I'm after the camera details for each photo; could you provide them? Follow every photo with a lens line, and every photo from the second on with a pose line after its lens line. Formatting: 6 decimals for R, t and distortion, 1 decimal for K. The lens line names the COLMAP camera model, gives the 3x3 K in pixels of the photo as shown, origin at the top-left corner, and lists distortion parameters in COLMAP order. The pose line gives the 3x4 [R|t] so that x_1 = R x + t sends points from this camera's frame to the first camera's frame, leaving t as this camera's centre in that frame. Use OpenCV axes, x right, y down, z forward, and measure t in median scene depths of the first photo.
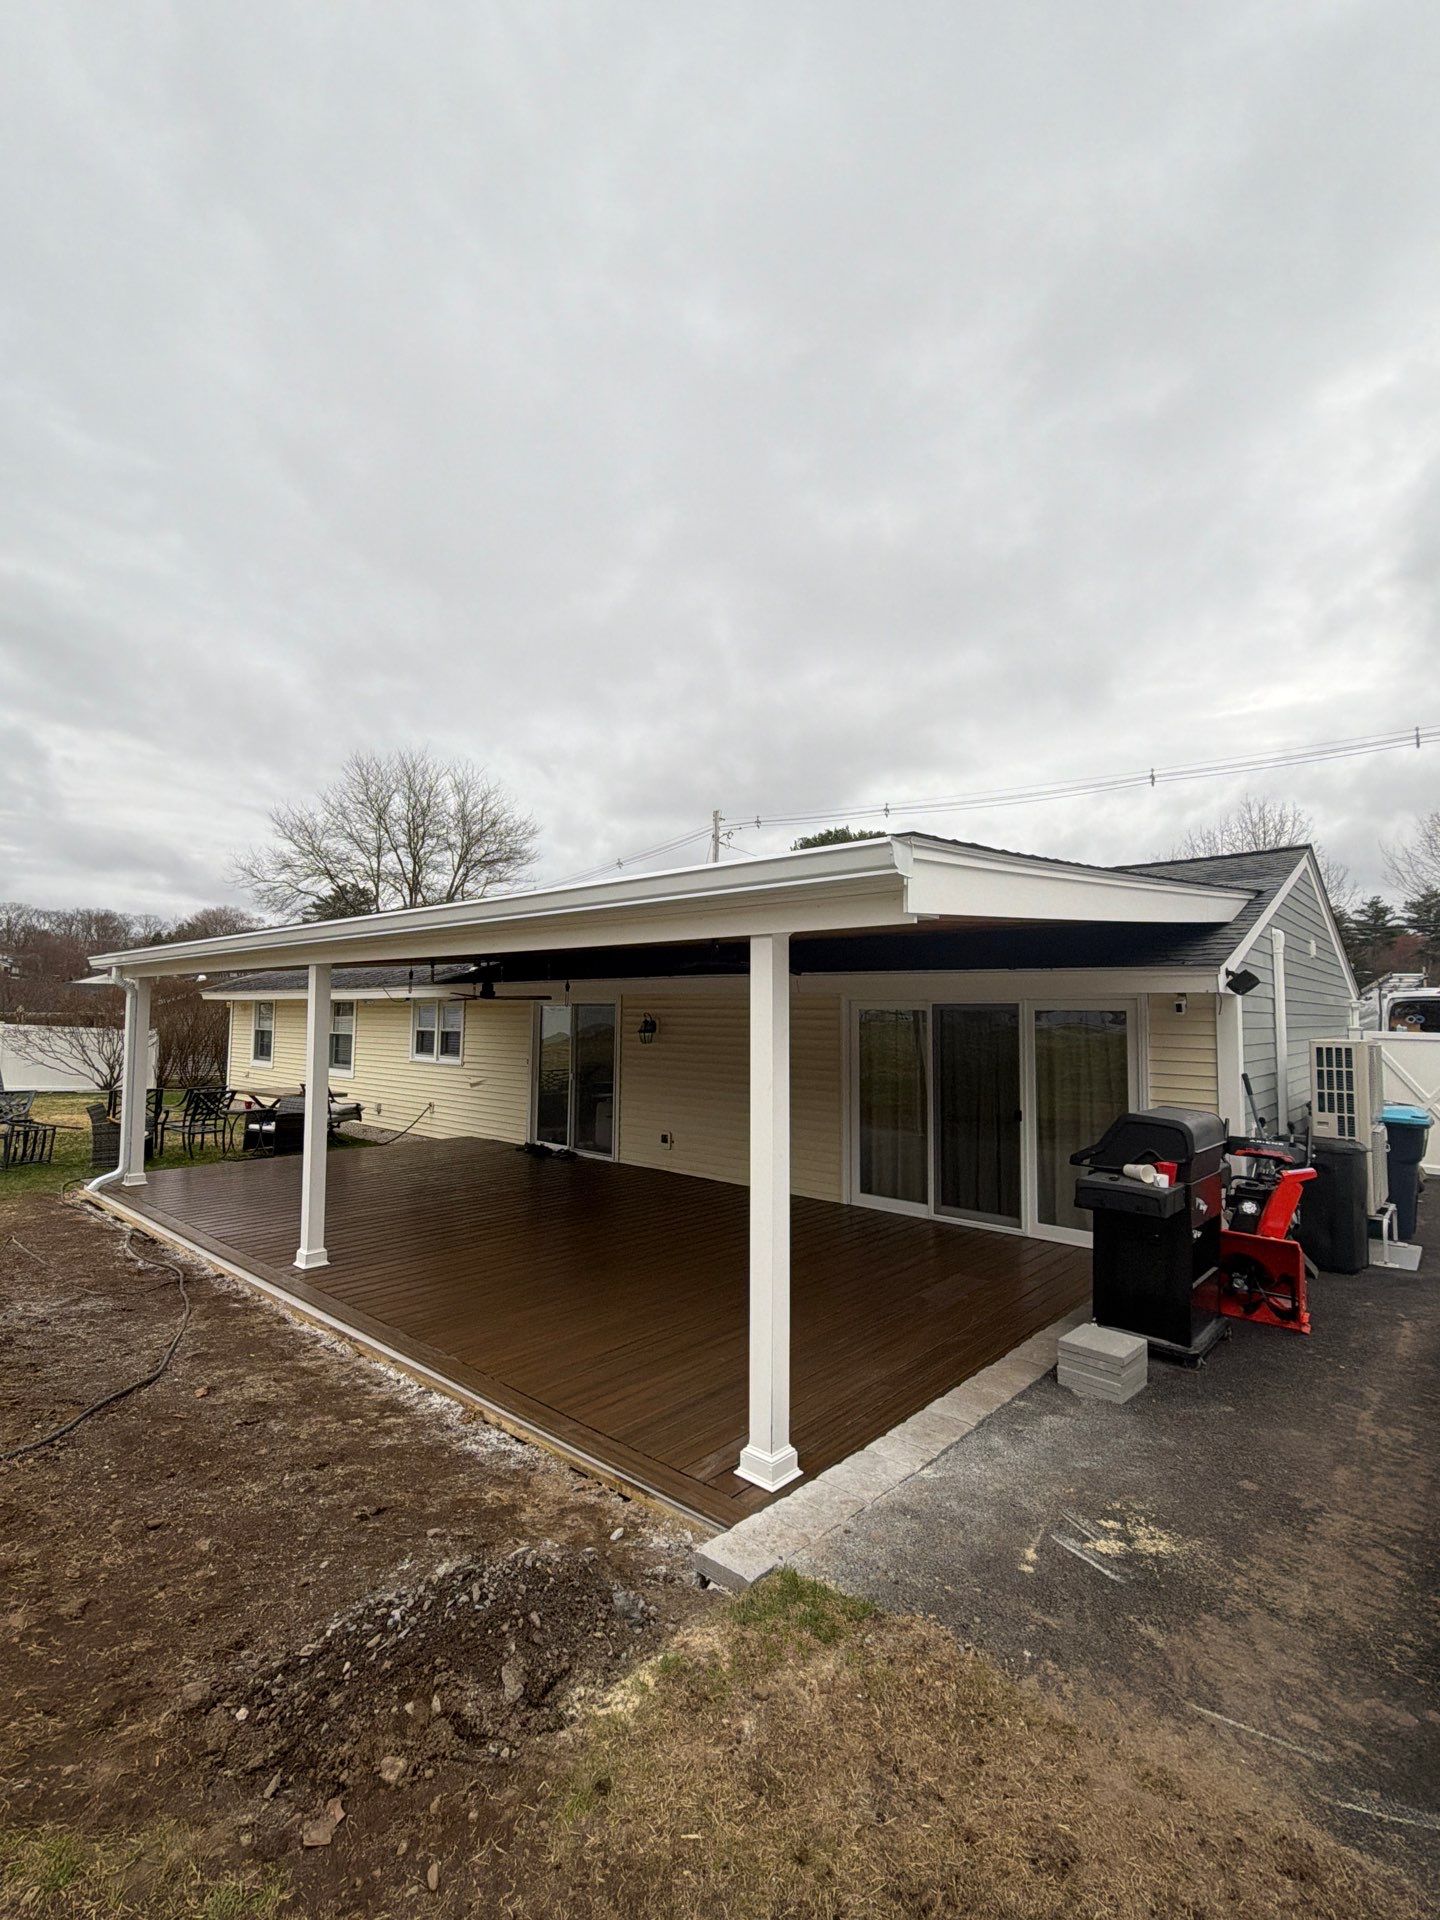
lens RADIAL K [[861.5, 0, 719.7], [0, 861.5, 968.9], [0, 0, 1]] dist [-0.004767, 0.001123]
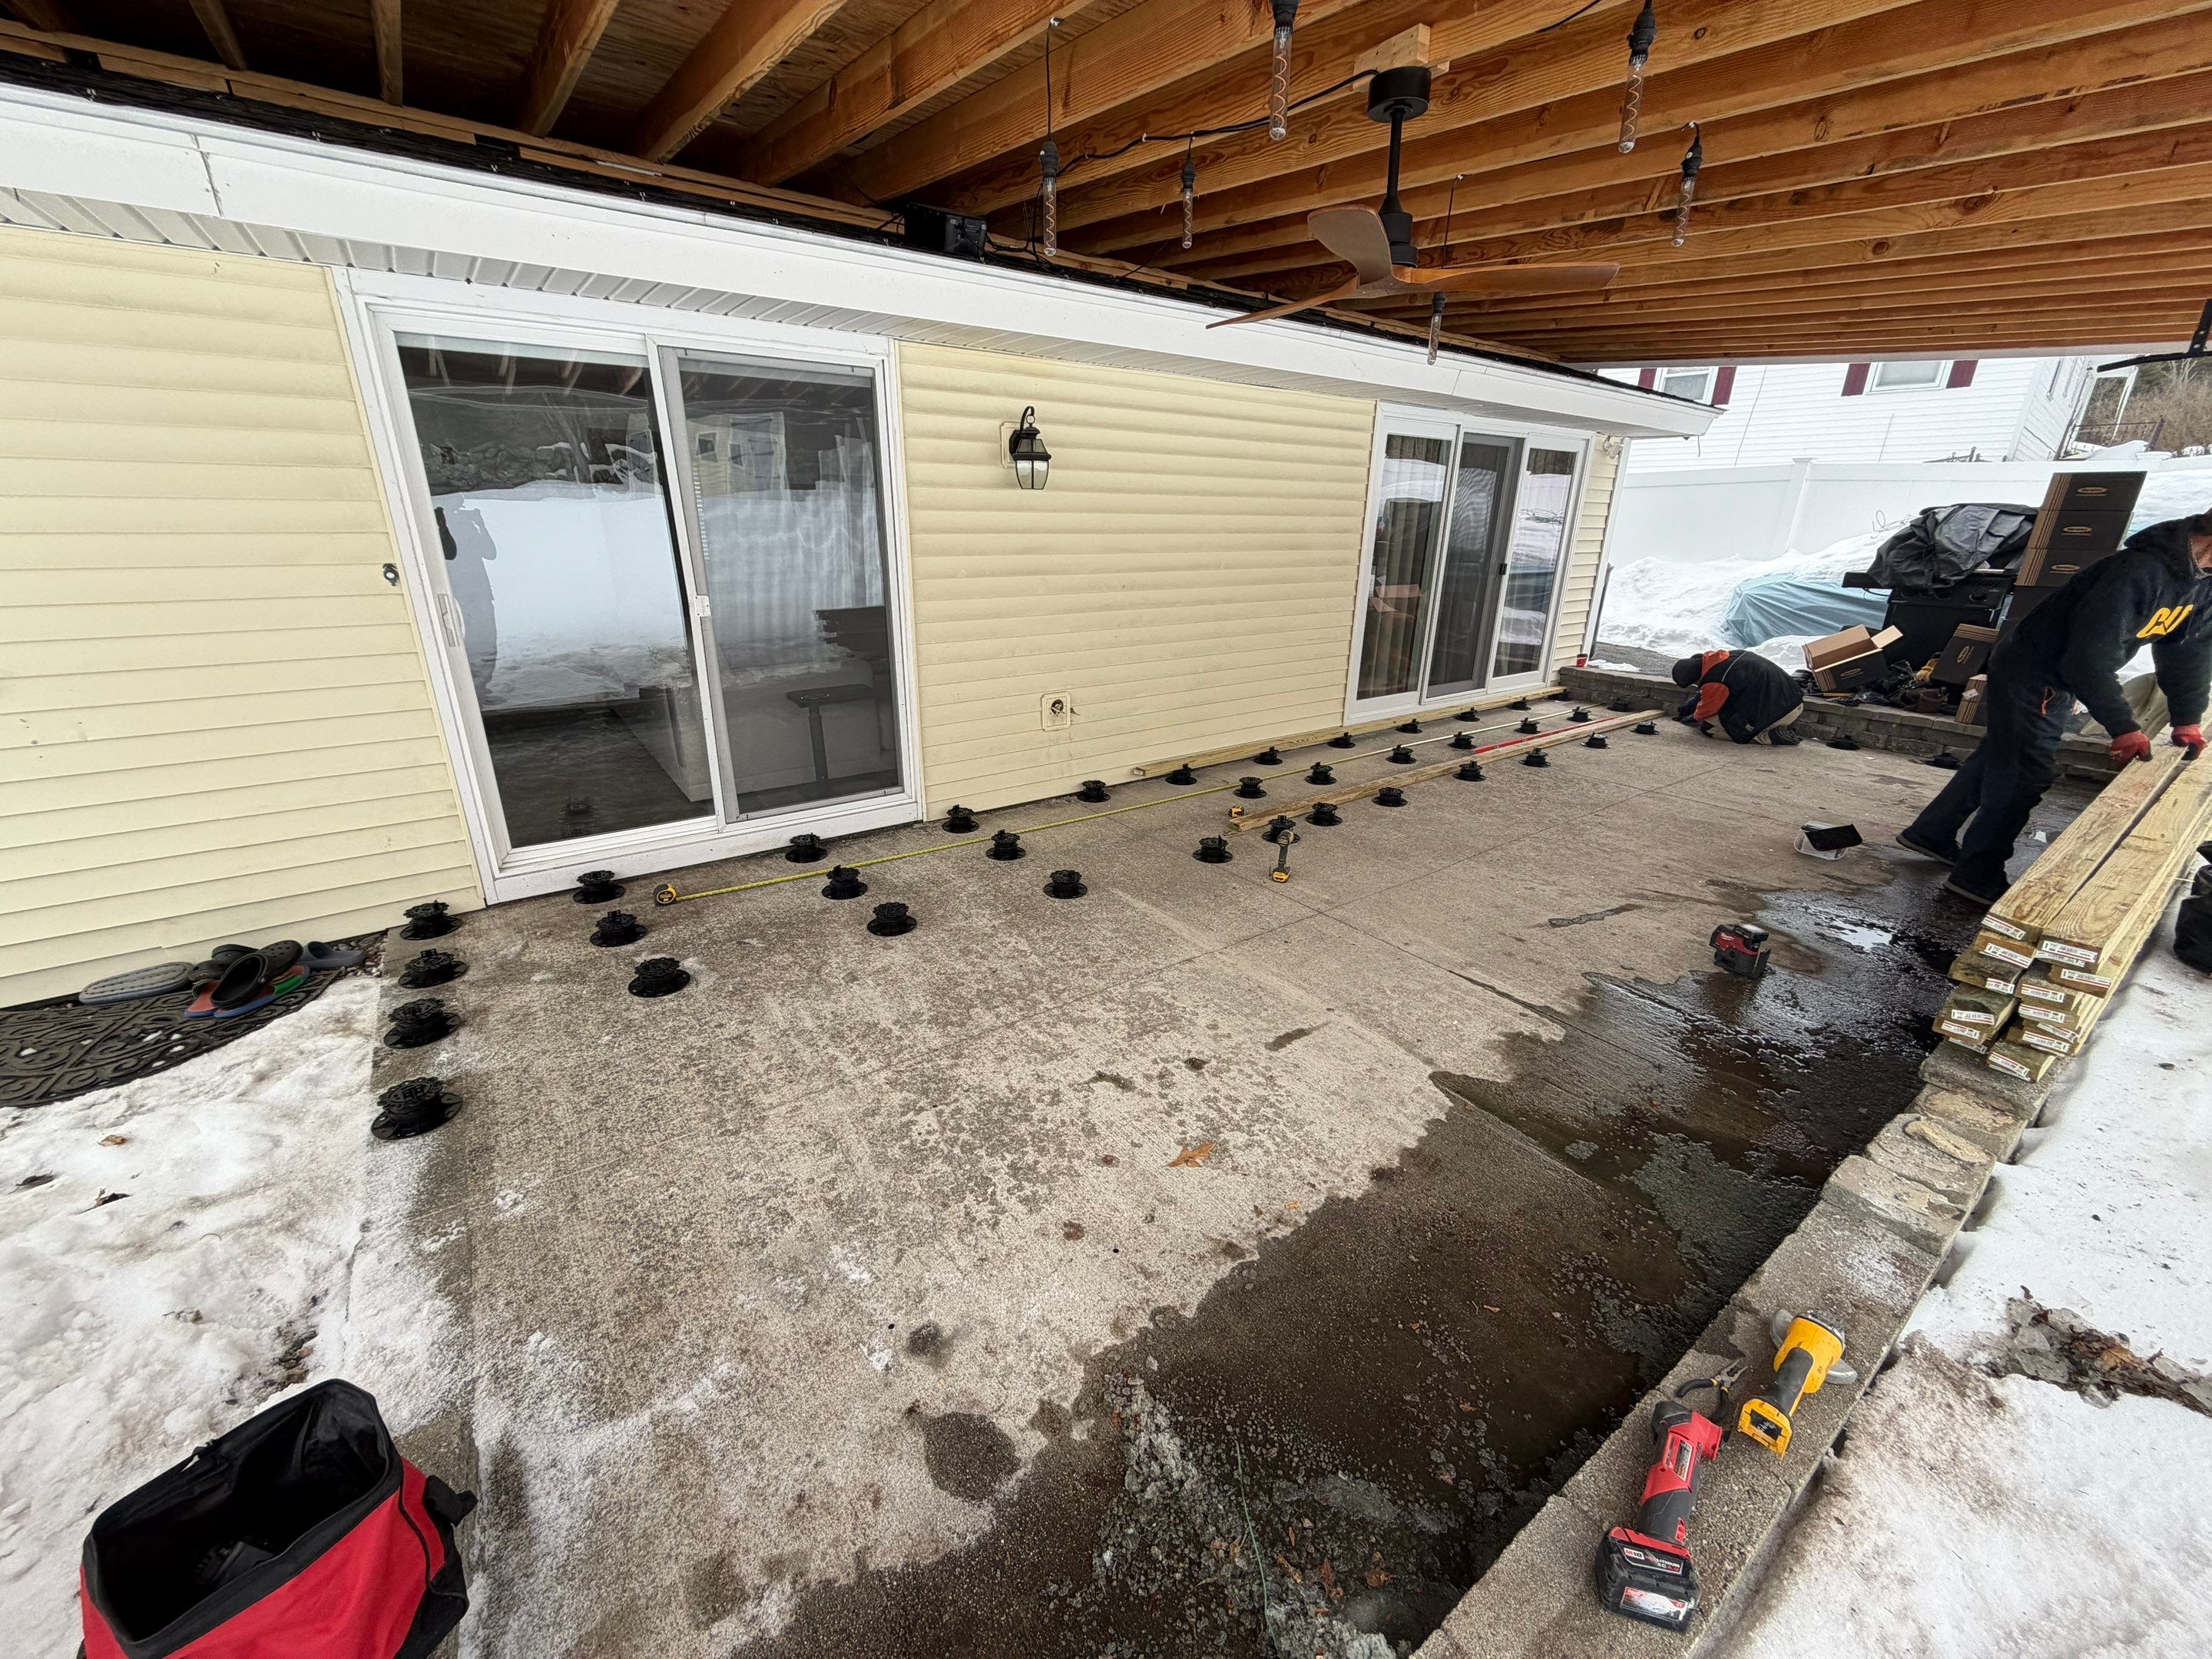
lens RADIAL K [[874.2, 0, 1100.9], [0, 874.2, 829.6], [0, 0, 1]] dist [-0.001809, 0.000498]
pose [[0.223680, -0.339740, 0.913534, -0.779024], [-0.062205, 0.930395, 0.361242, 0.130193], [-0.972676, -0.137629, 0.186978, 1.333276]]
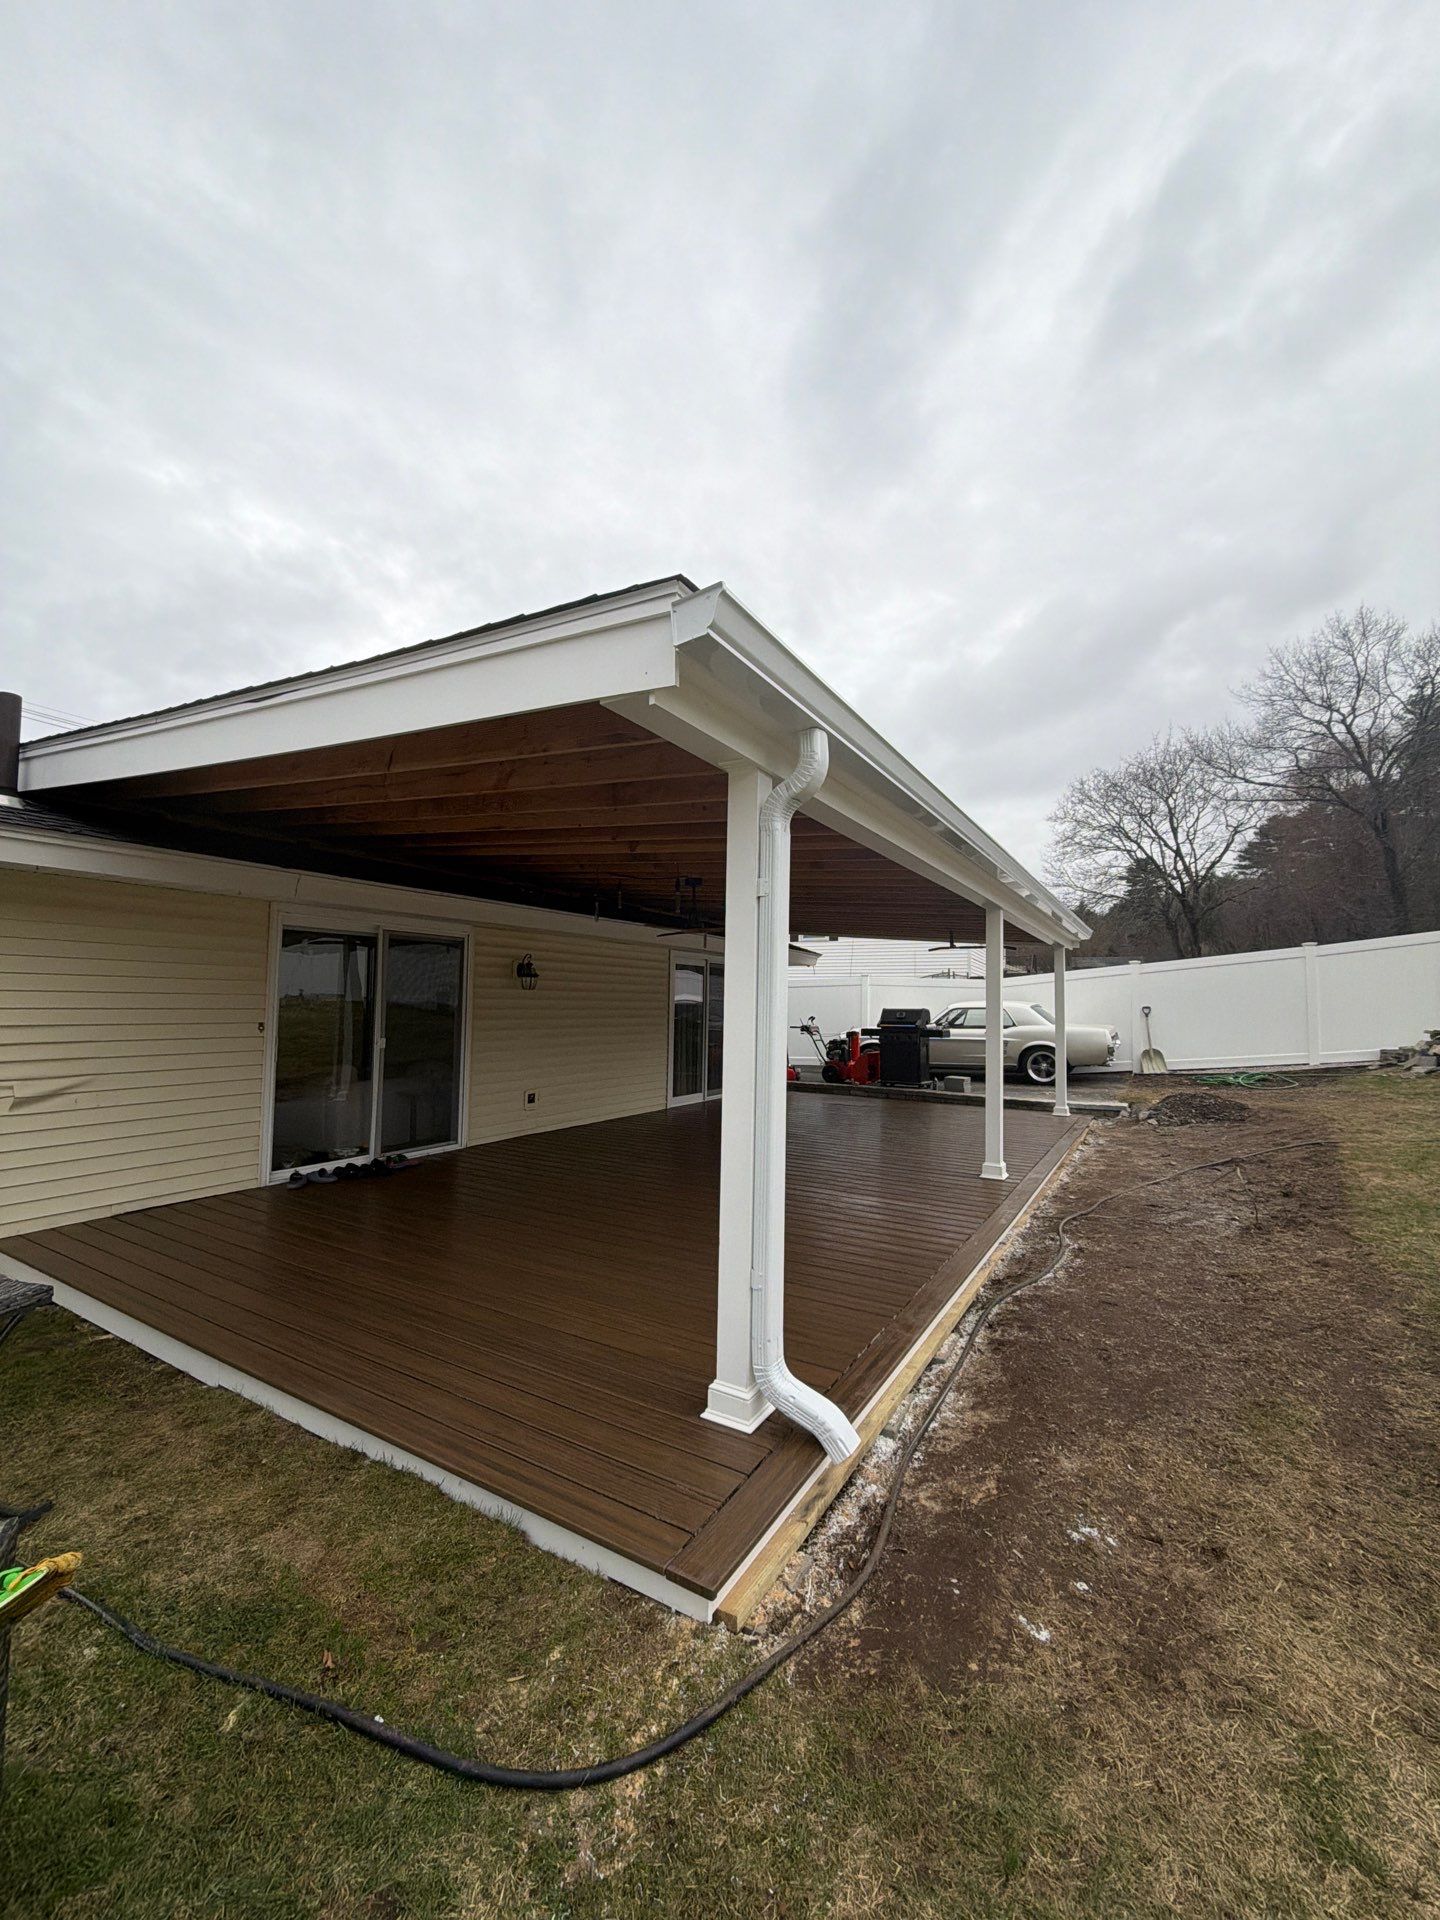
lens RADIAL K [[758.8, 0, 719.8], [0, 758.8, 961.8], [0, 0, 1]] dist [-0.001809, 0.000498]
pose [[-0.179695, 0.042184, 0.982817, -1.310867], [-0.066609, 0.996265, -0.054940, 0.134304], [-0.981465, -0.075337, -0.176214, 1.454491]]
